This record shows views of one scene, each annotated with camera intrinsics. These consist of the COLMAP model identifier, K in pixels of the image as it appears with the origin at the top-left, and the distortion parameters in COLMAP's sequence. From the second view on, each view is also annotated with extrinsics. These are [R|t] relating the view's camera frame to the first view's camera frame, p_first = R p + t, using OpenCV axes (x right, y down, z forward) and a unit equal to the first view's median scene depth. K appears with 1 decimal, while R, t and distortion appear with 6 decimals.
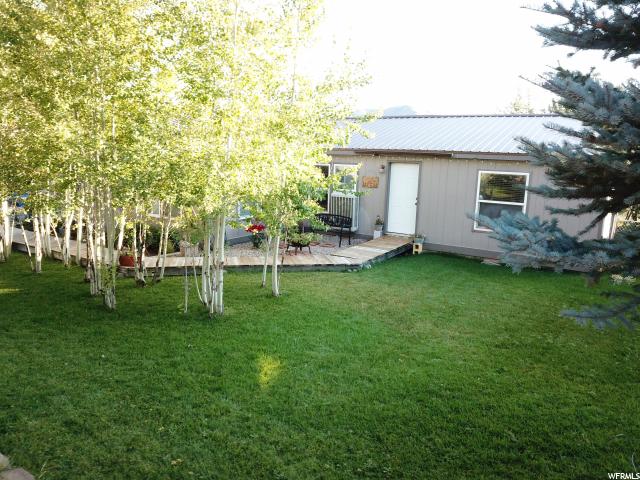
lens RADIAL K [[490.2, 0, 327.5], [0, 490.2, 237.7], [0, 0, 1]] dist [0.076022, -0.122922]
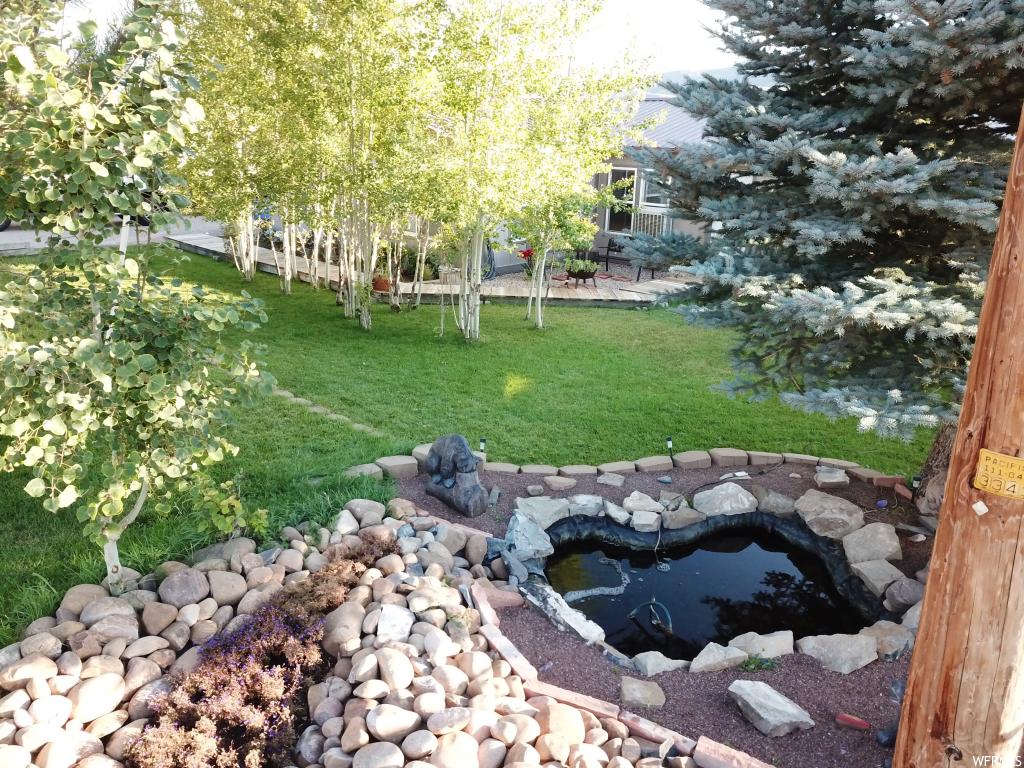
lens RADIAL K [[784.4, 0, 524.1], [0, 784.4, 380.4], [0, 0, 1]] dist [0.076022, -0.122922]
pose [[0.980979, 0.059844, -0.184659, 0.118285], [-0.036215, 0.991012, 0.128776, 0.026741], [0.190706, -0.119639, 0.974329, -0.348814]]
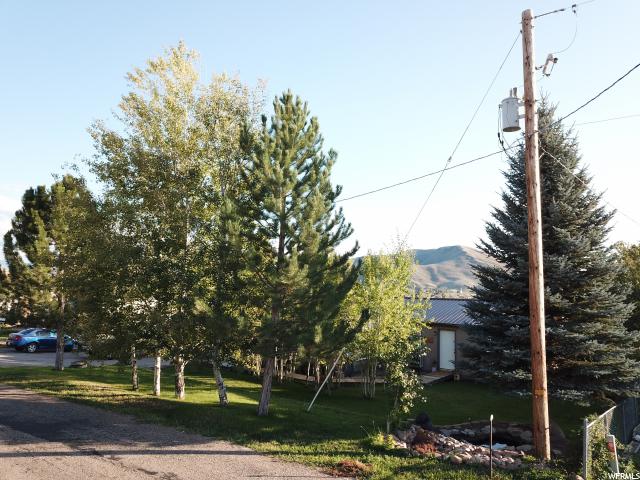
lens RADIAL K [[490.2, 0, 327.5], [0, 490.2, 237.7], [0, 0, 1]] dist [0.076022, -0.122922]
pose [[0.994784, -0.020013, -0.100026, -0.139581], [-0.008690, 0.960374, -0.278578, 0.051623], [0.101638, 0.277994, 0.955191, -1.306884]]
